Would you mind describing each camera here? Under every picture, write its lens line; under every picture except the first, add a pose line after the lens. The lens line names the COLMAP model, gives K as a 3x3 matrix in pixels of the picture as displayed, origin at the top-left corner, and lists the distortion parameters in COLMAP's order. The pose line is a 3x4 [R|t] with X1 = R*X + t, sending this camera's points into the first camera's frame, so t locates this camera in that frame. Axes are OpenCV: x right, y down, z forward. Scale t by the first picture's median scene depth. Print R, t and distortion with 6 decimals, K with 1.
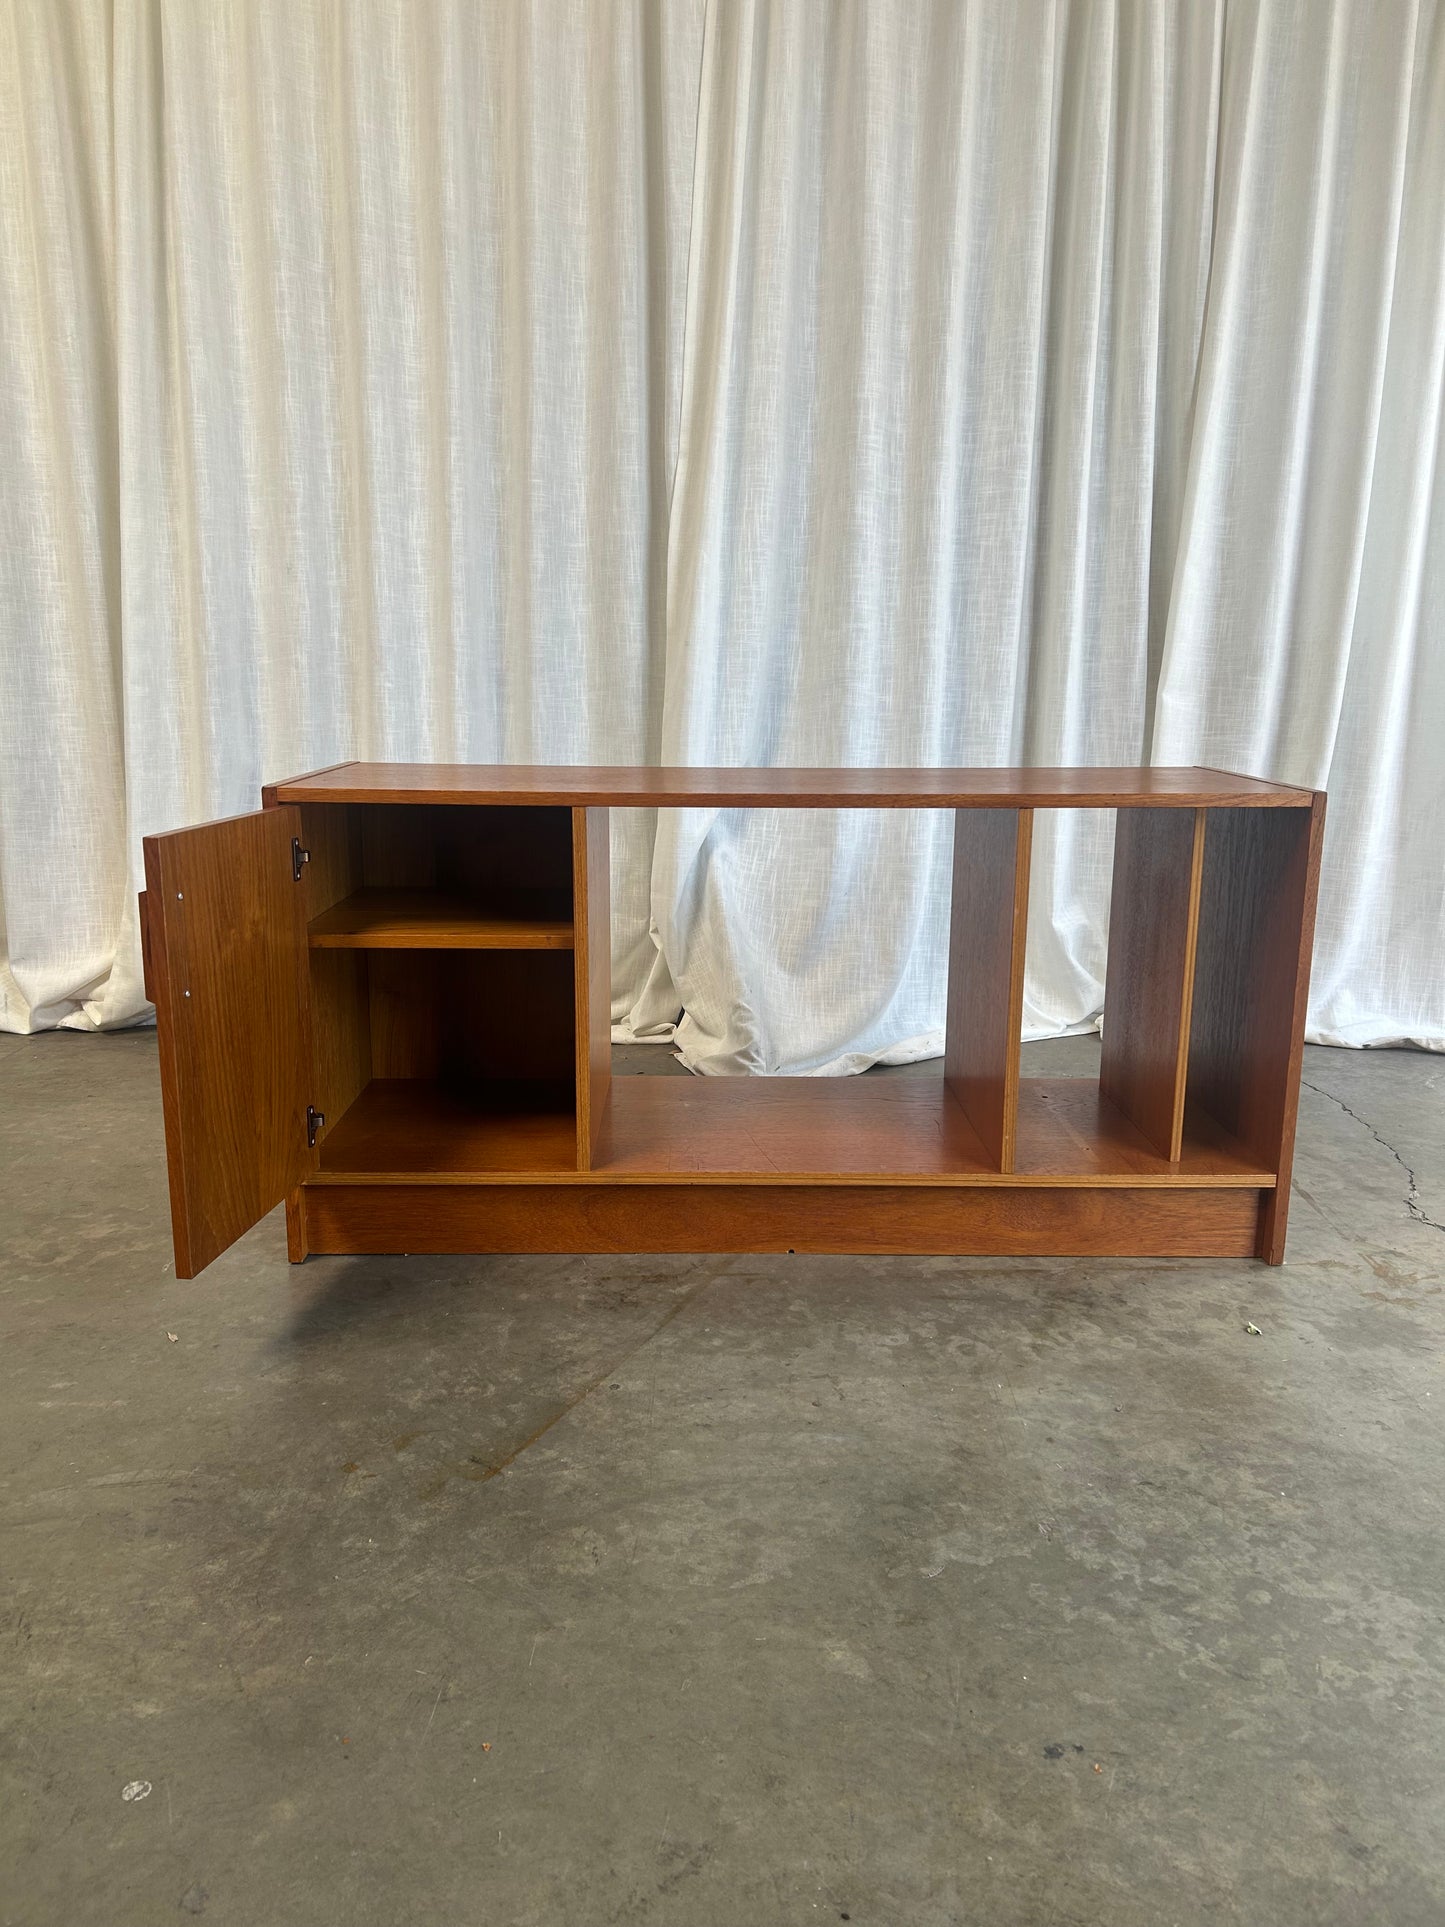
lens RADIAL K [[1472.4, 0, 718.3], [0, 1472.4, 962.2], [0, 0, 1]] dist [0.033059, -0.047258]
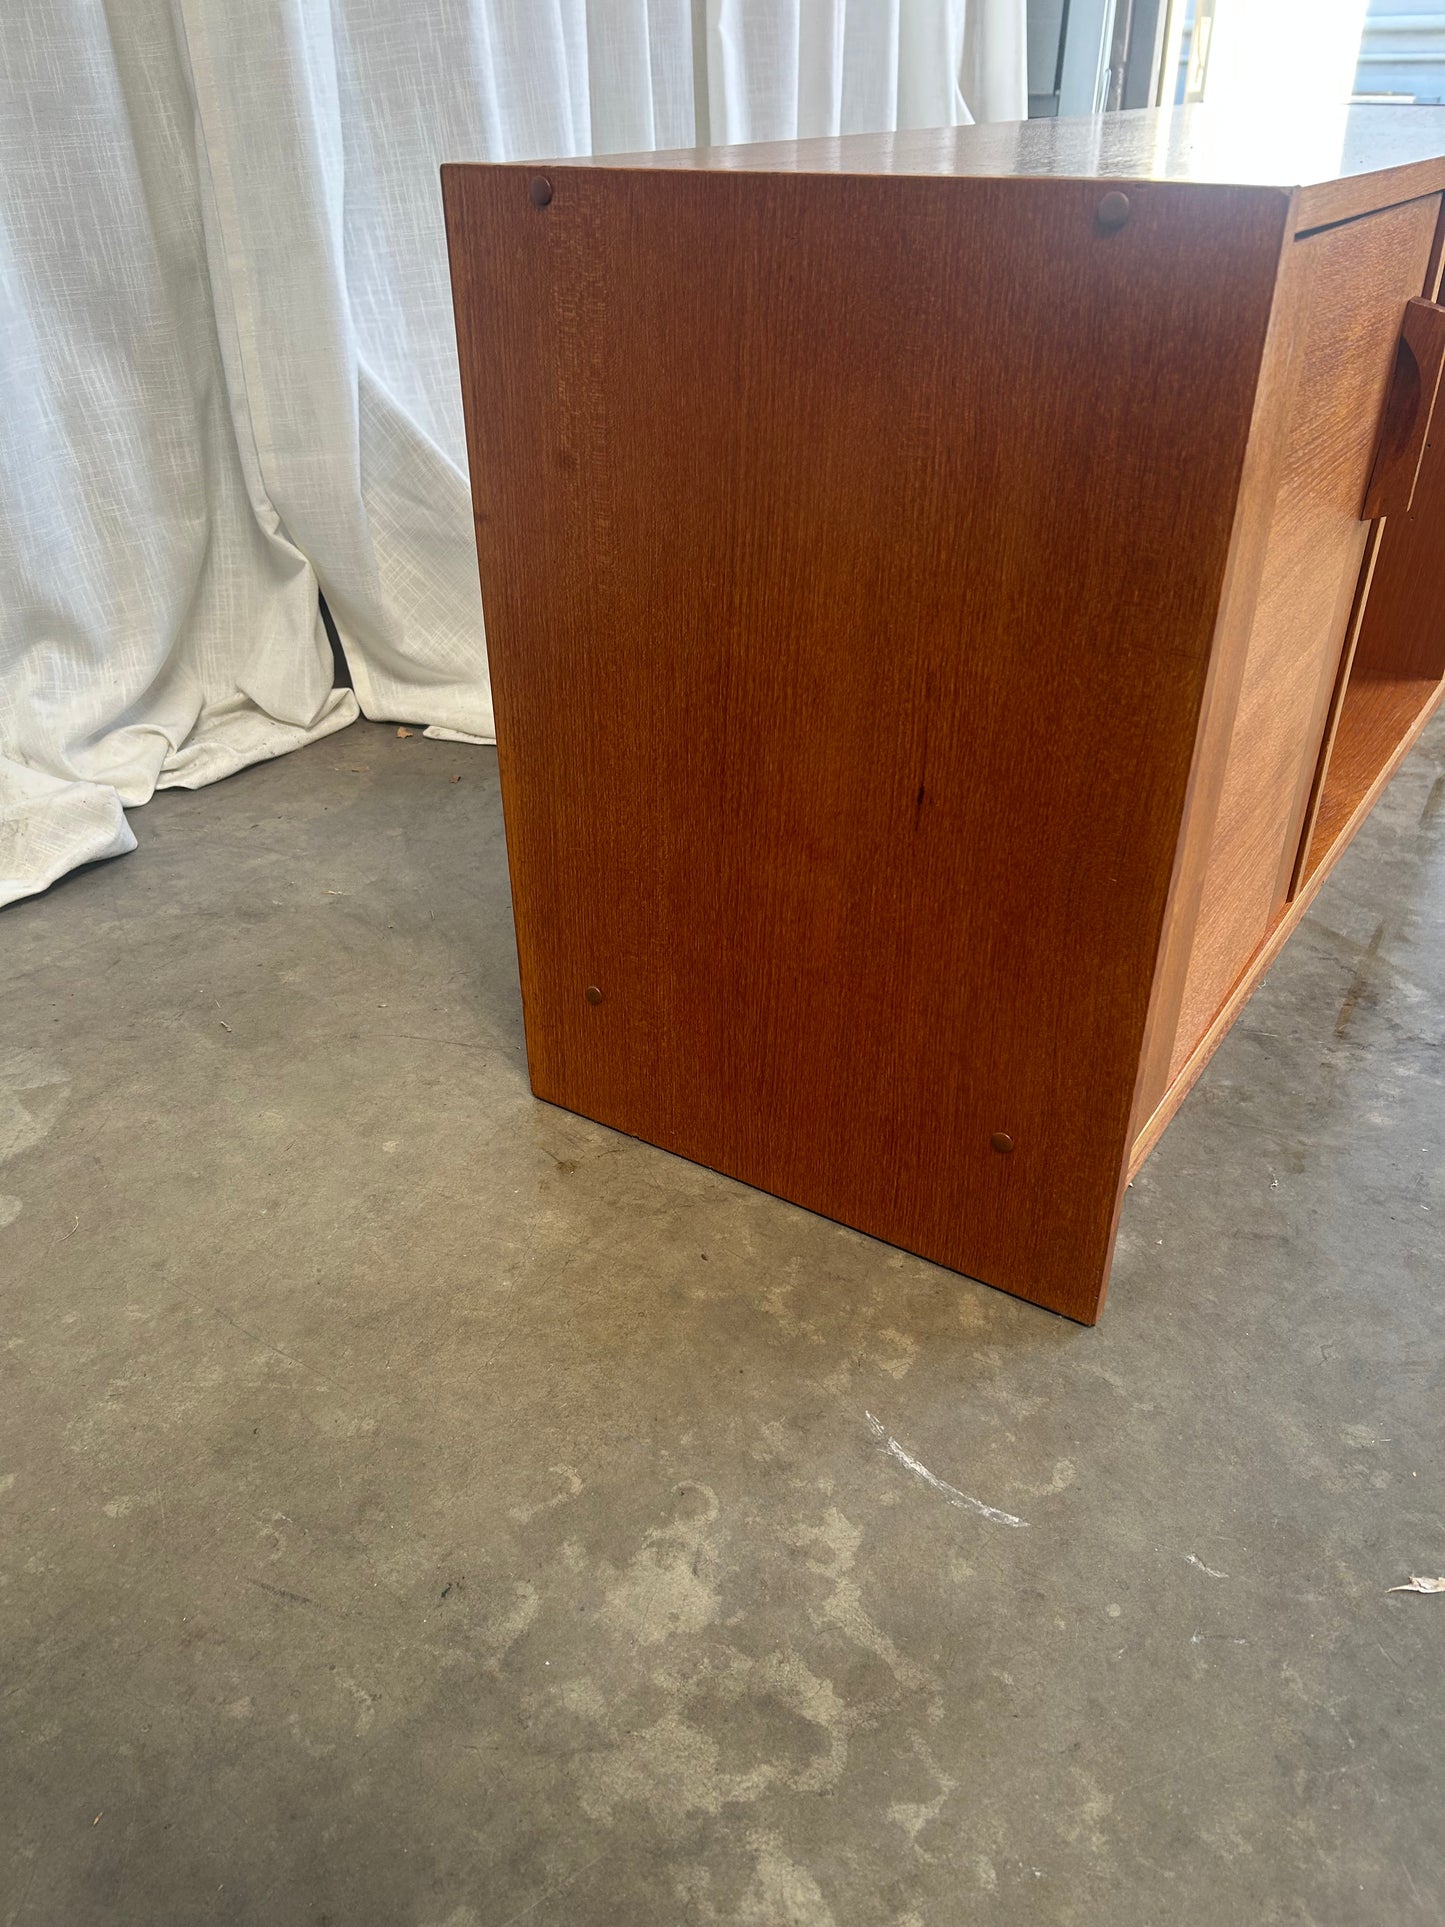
lens RADIAL K [[1472.4, 0, 733.1], [0, 1472.4, 984.7], [0, 0, 1]] dist [0.033059, -0.047258]
pose [[0.555685, -0.449098, 0.699661, -0.435720], [0.183533, 0.887054, 0.423617, -0.078328], [-0.810882, -0.106987, 0.575347, 0.572600]]
